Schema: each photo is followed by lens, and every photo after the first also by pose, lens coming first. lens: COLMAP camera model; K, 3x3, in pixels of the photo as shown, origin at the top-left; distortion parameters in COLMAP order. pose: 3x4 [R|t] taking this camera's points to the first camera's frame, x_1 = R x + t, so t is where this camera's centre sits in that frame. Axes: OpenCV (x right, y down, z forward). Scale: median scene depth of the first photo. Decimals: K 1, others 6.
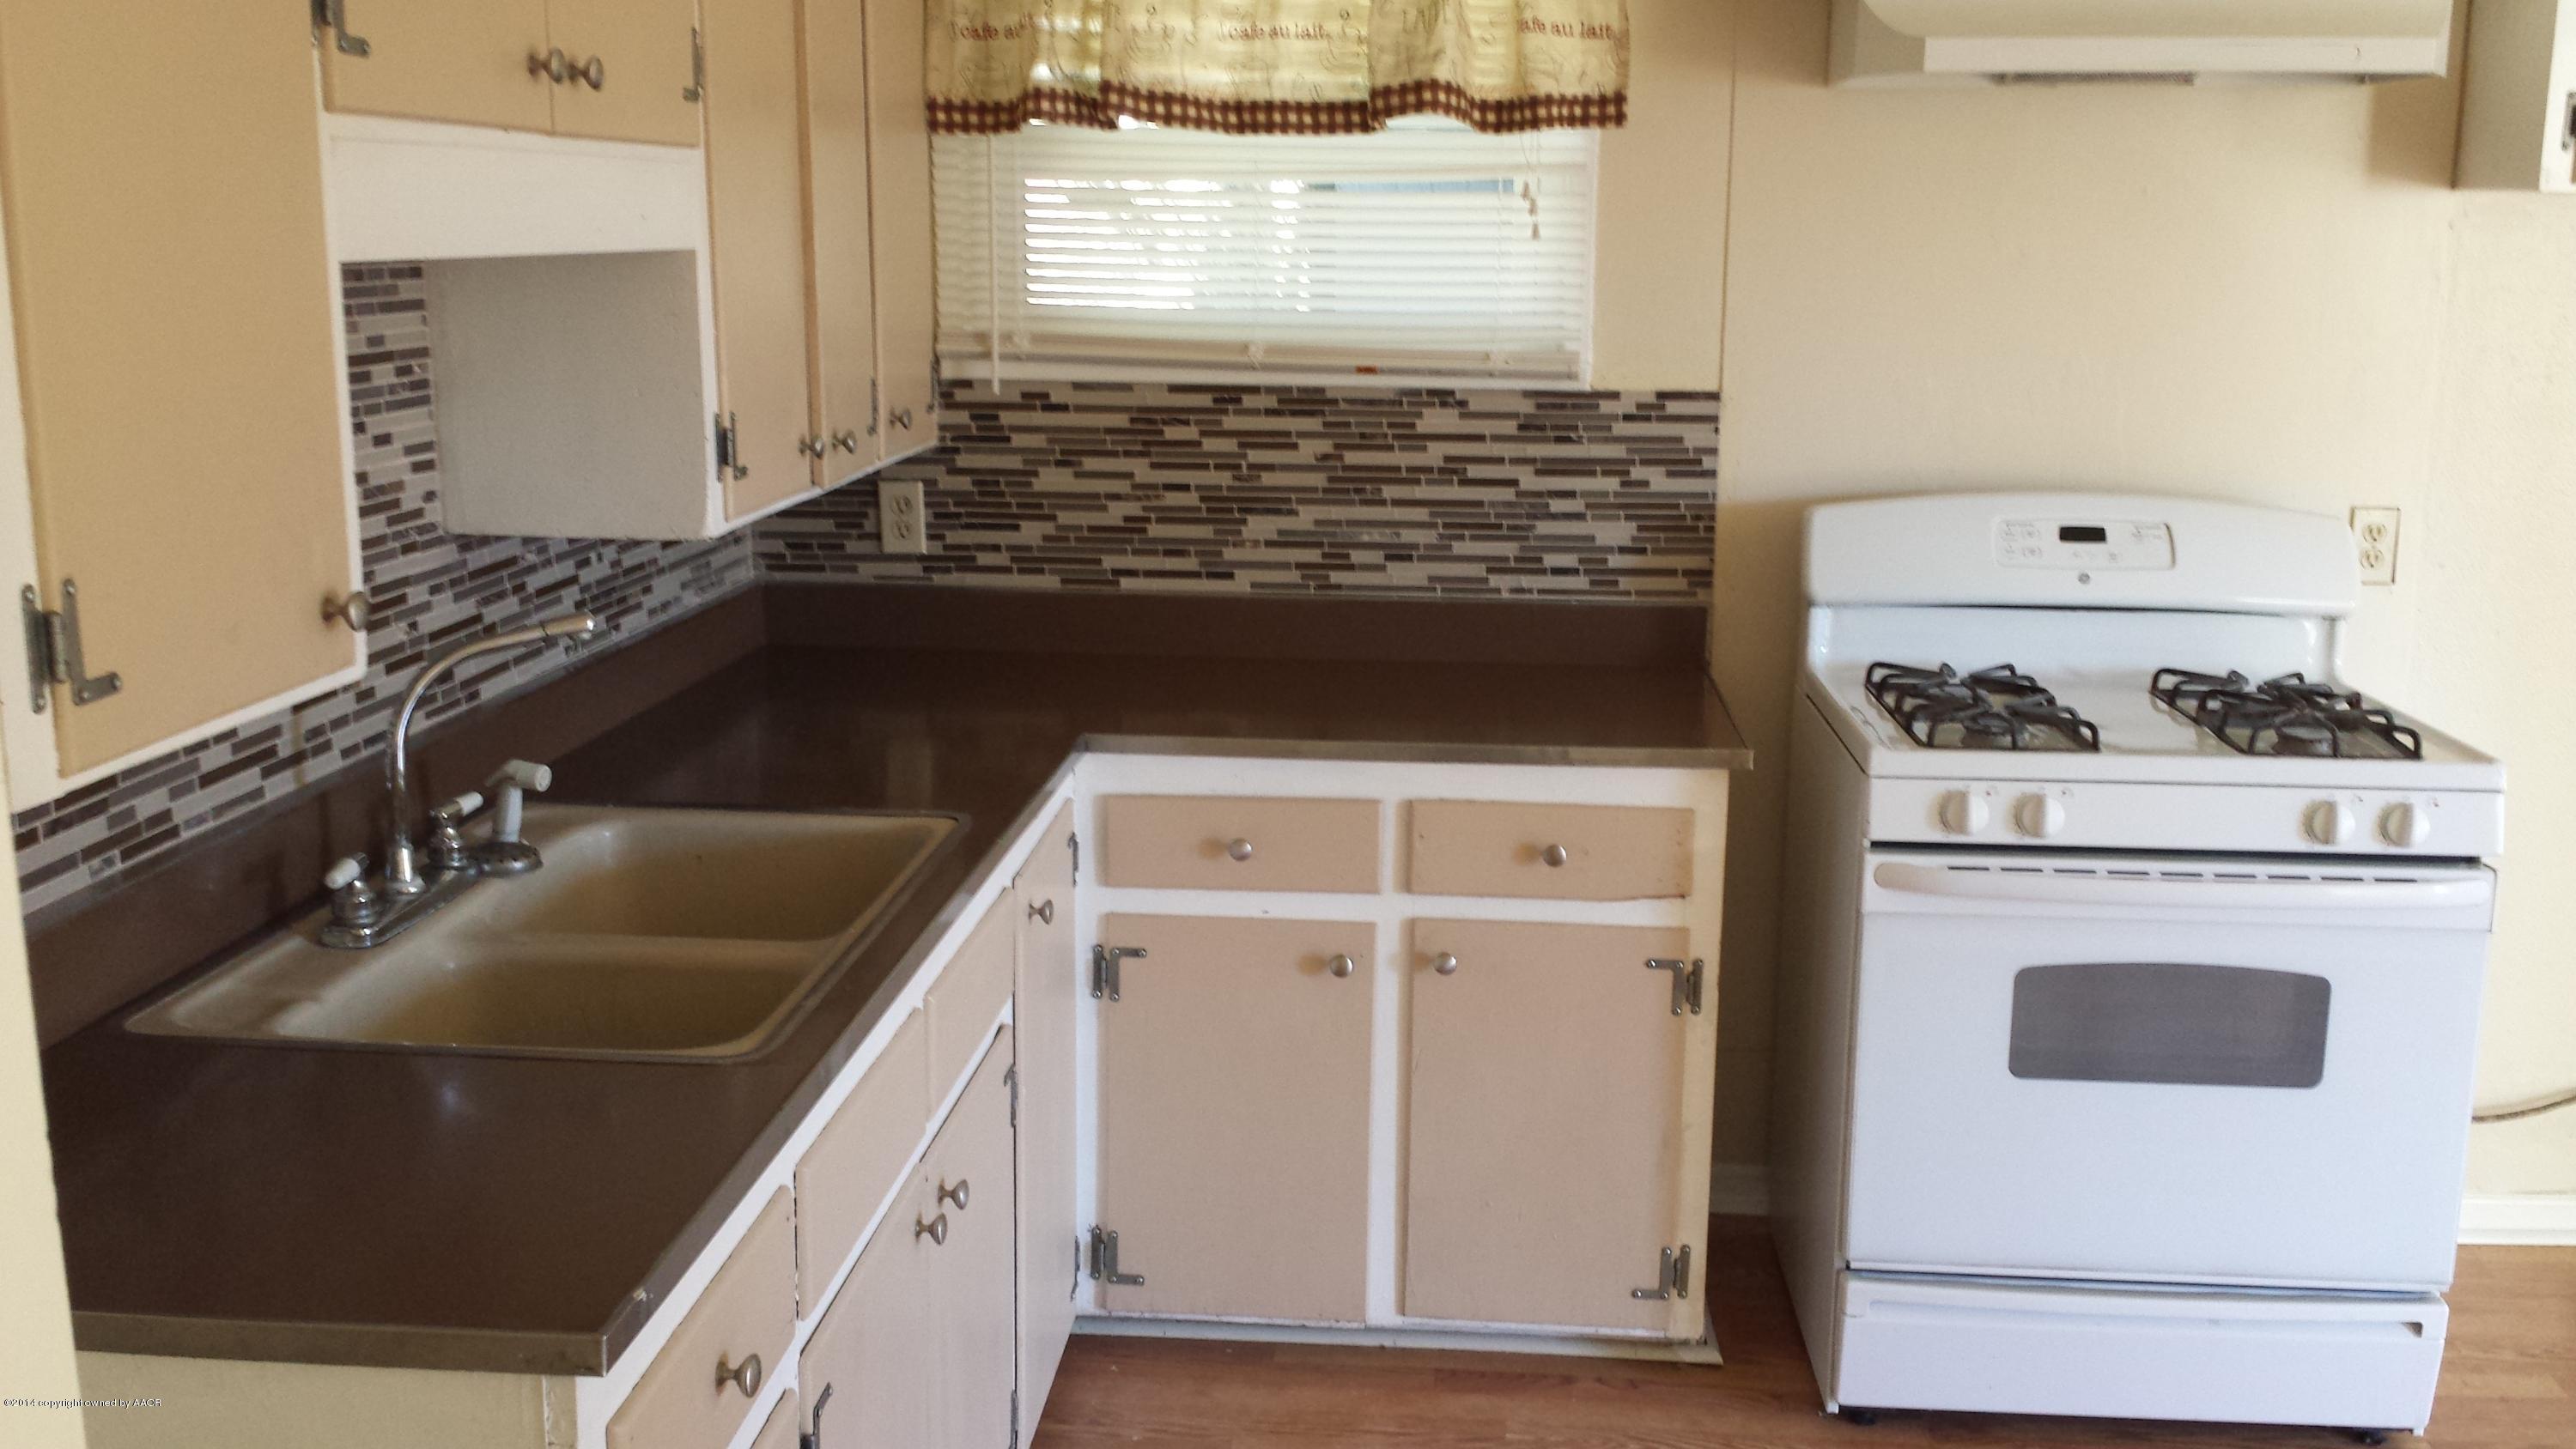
lens RADIAL K [[2423.8, 0, 1315.1], [0, 2423.8, 705.1], [0, 0, 1]] dist [0.154954, -0.340202]
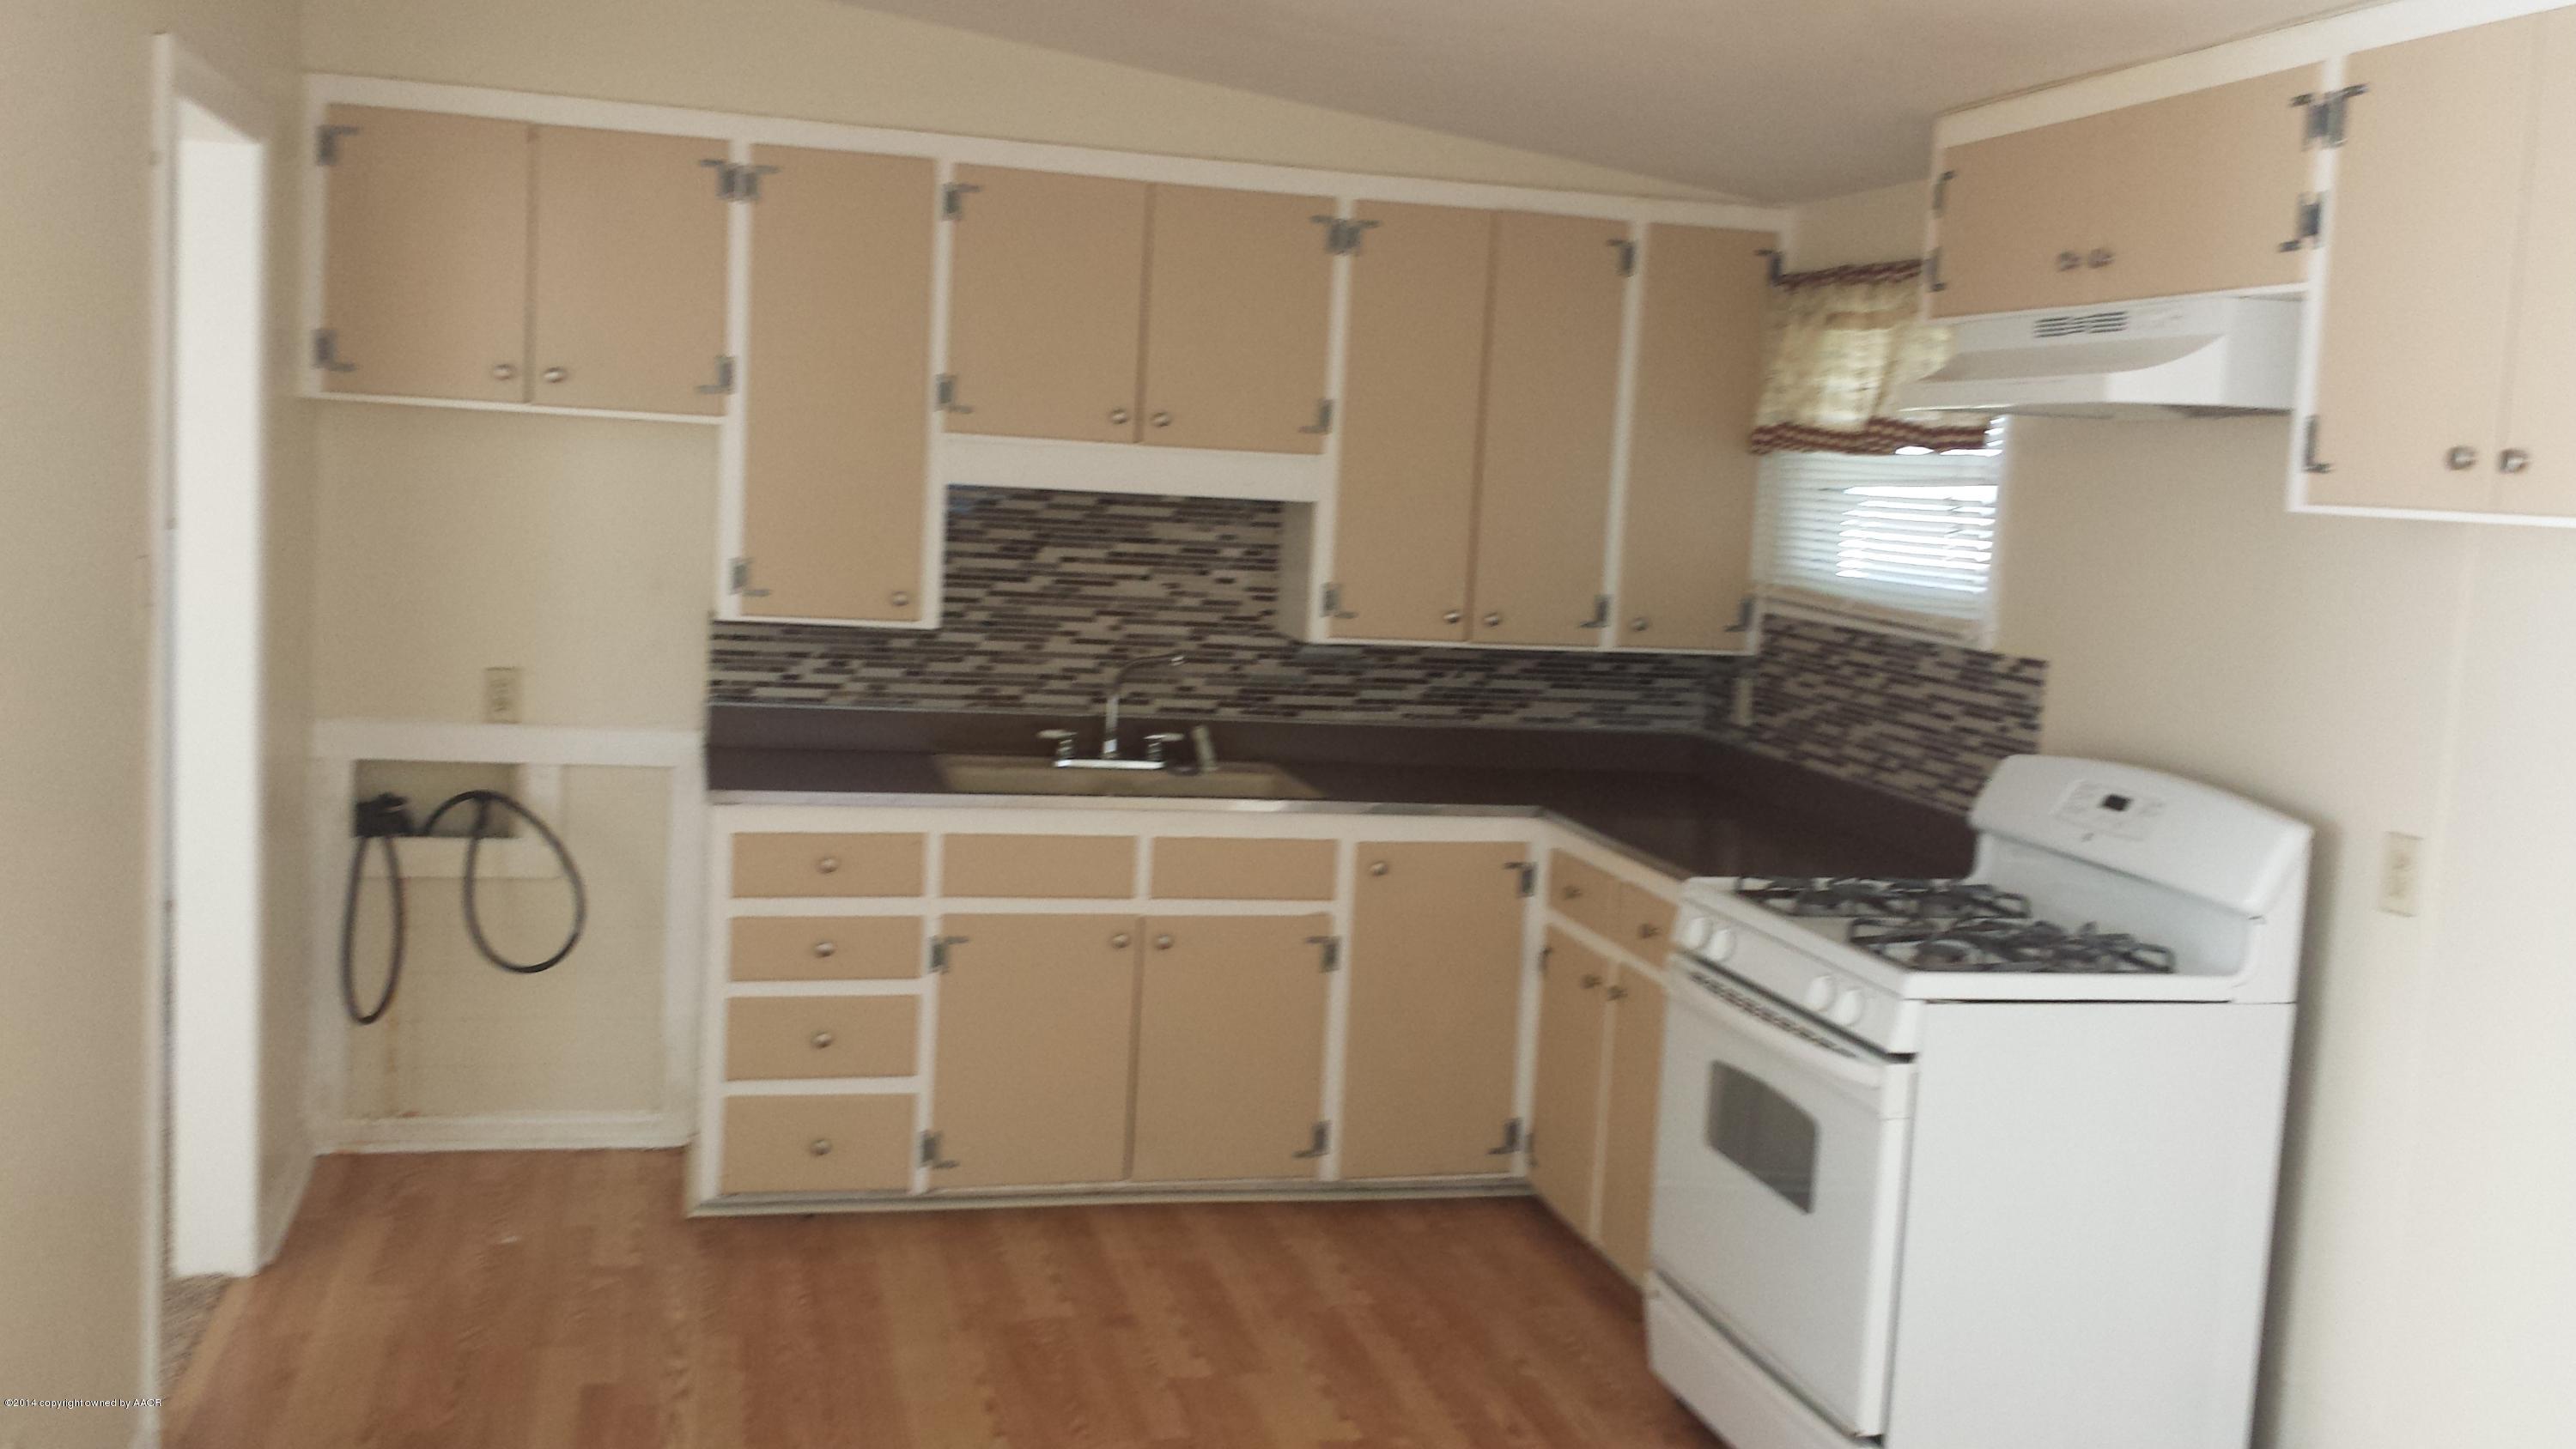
lens RADIAL K [[2423.8, 0, 1315.1], [0, 2423.8, 705.1], [0, 0, 1]] dist [0.154954, -0.340202]
pose [[0.320563, 0.102390, -0.941677, 1.189239], [-0.235987, 0.971427, 0.025291, -0.051851], [0.917360, 0.214116, 0.335566, 0.257400]]
